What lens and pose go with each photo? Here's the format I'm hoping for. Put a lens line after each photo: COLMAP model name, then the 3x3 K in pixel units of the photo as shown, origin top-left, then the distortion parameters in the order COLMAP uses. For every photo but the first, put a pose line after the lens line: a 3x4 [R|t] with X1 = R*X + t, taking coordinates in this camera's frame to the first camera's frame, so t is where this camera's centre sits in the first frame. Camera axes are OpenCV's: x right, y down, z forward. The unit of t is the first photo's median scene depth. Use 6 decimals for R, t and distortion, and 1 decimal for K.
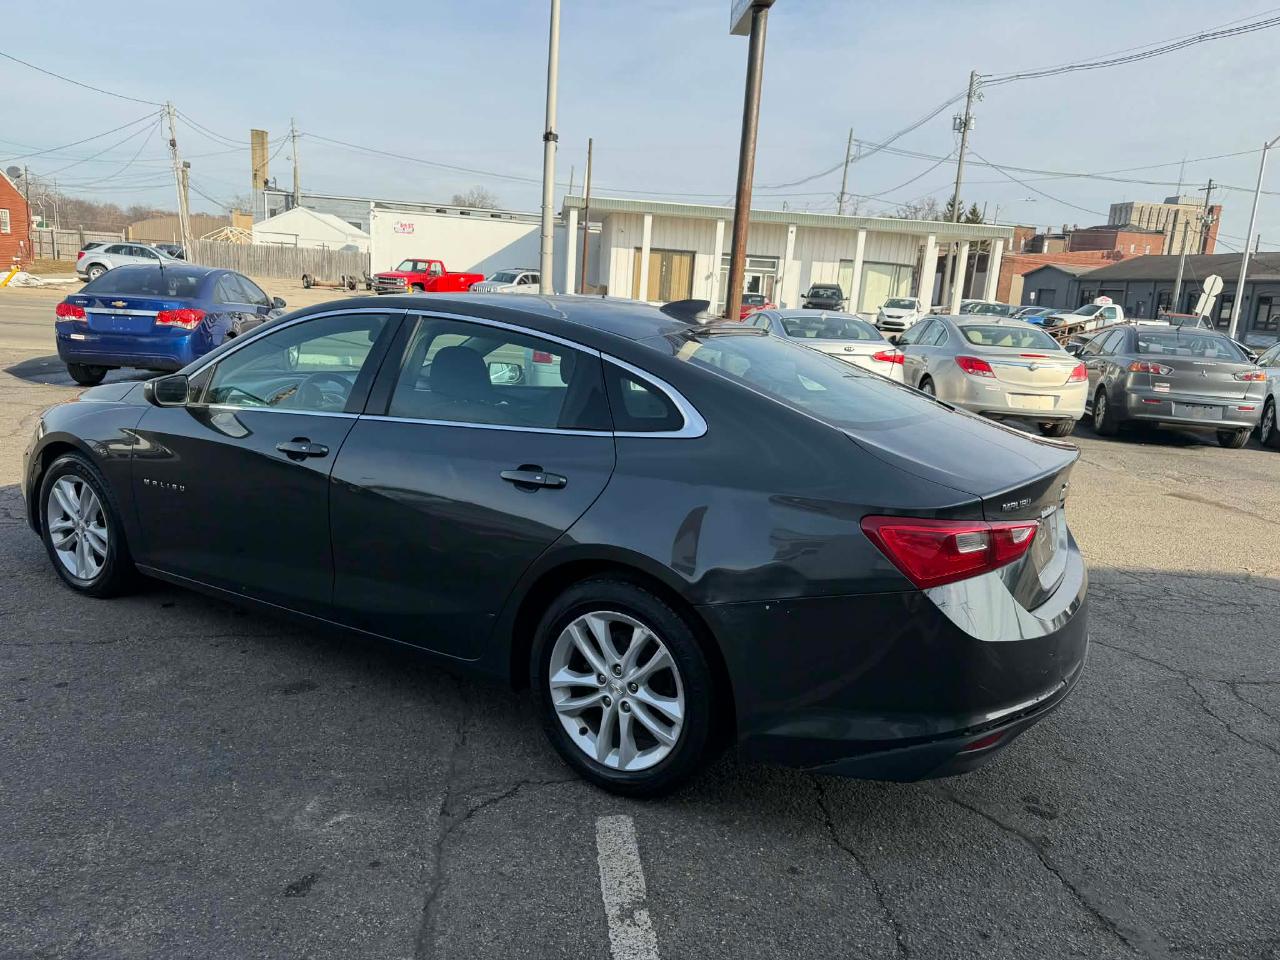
lens RADIAL K [[901.9, 0, 655.1], [0, 901.9, 477.3], [0, 0, 1]] dist [0.041304, -0.053392]
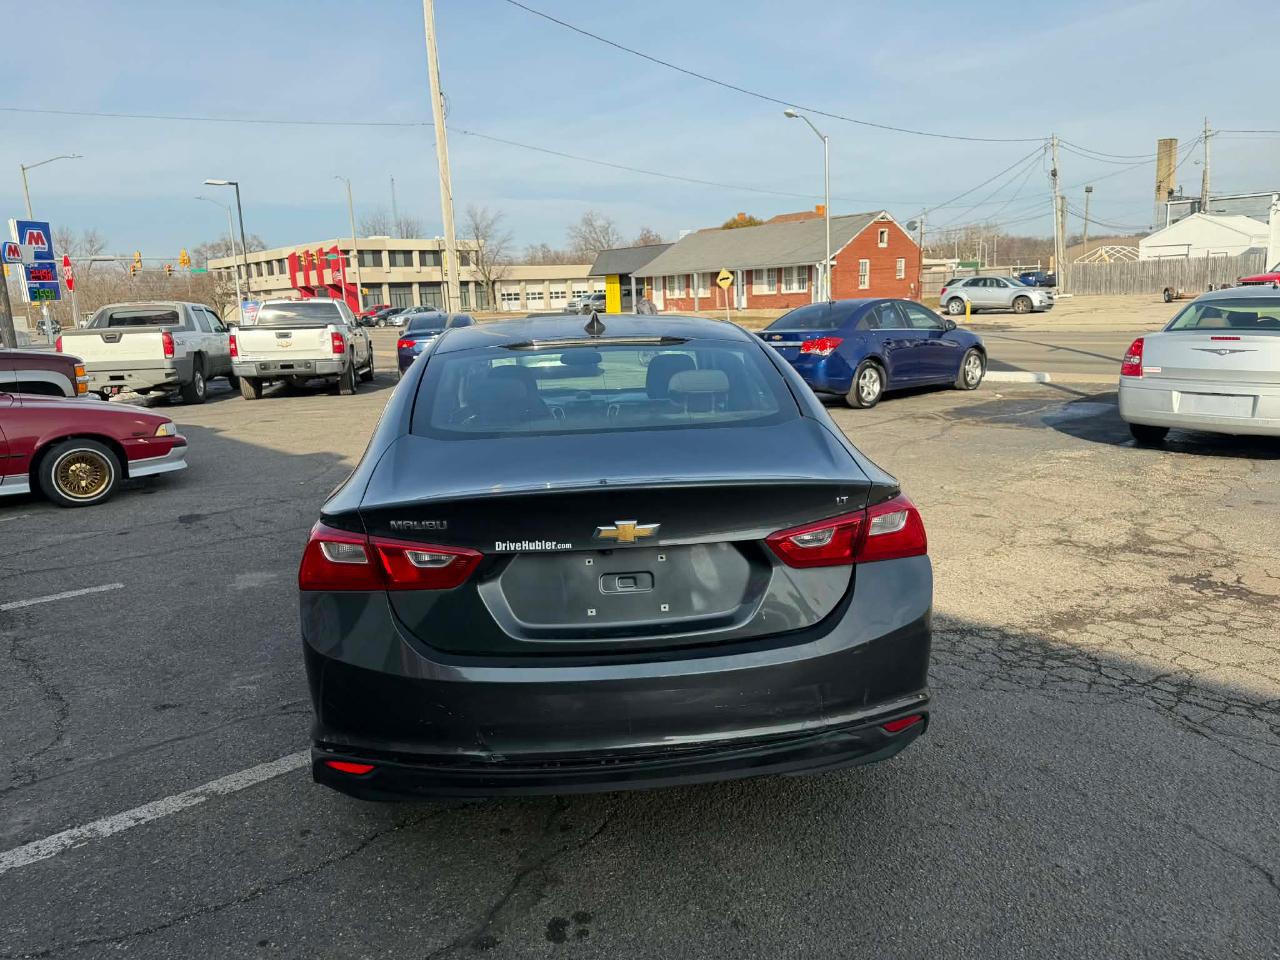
lens RADIAL K [[901.9, 0, 638.7], [0, 901.9, 478.8], [0, 0, 1]] dist [0.041304, -0.053392]
pose [[0.579871, 0.070576, -0.811646, 0.773302], [-0.088763, 0.995783, 0.023172, -0.034232], [0.809859, 0.058608, 0.583690, 0.407316]]
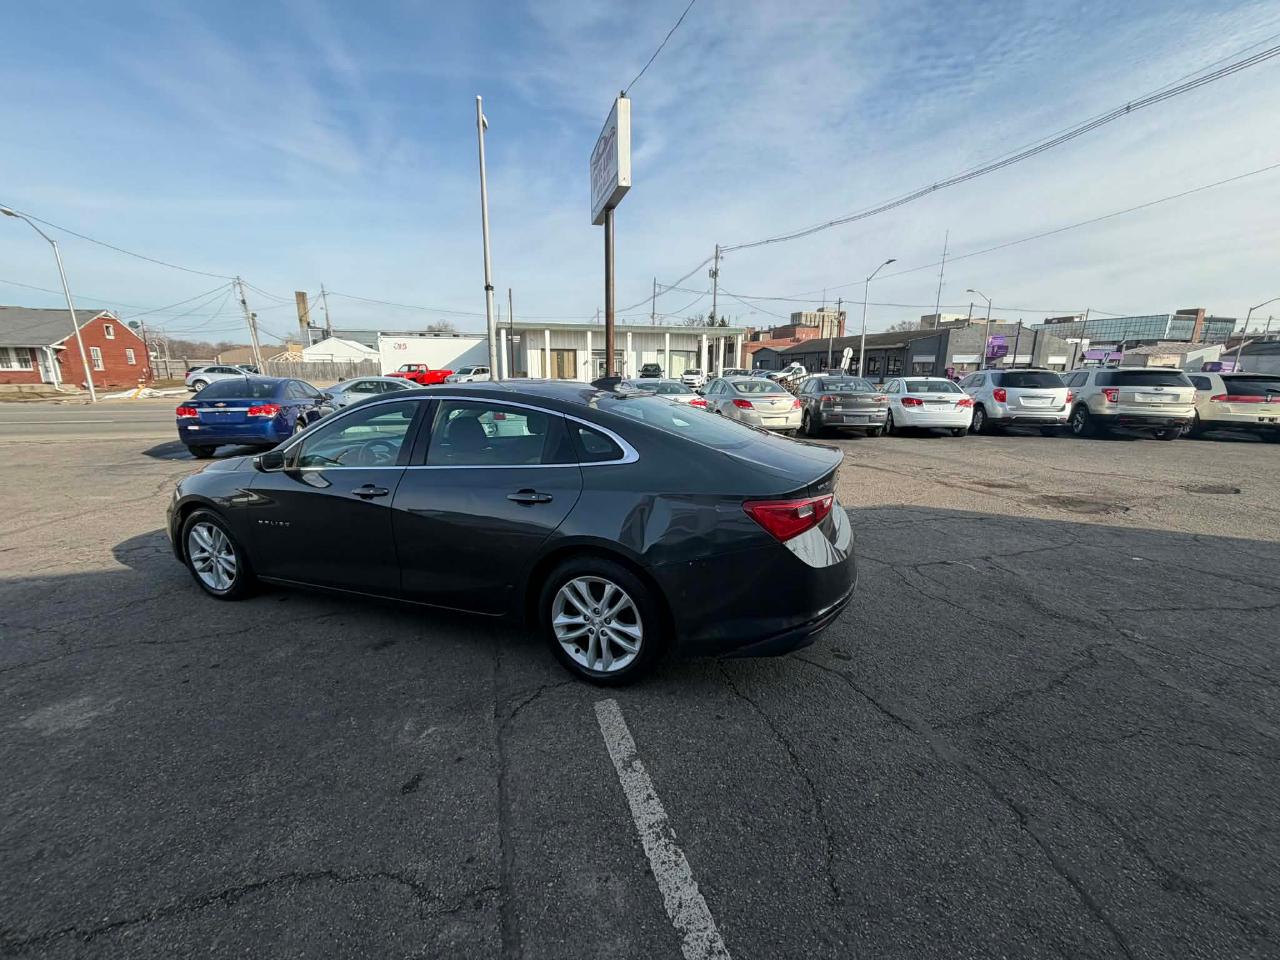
lens RADIAL K [[507.4, 0, 642.3], [0, 507.4, 480.0], [0, 0, 1]] dist [-0.006381, 0.001233]
pose [[0.983383, -0.095867, 0.154164, -0.053847], [0.094511, 0.995393, 0.016120, -0.017942], [-0.155000, -0.001282, 0.987914, 0.063687]]
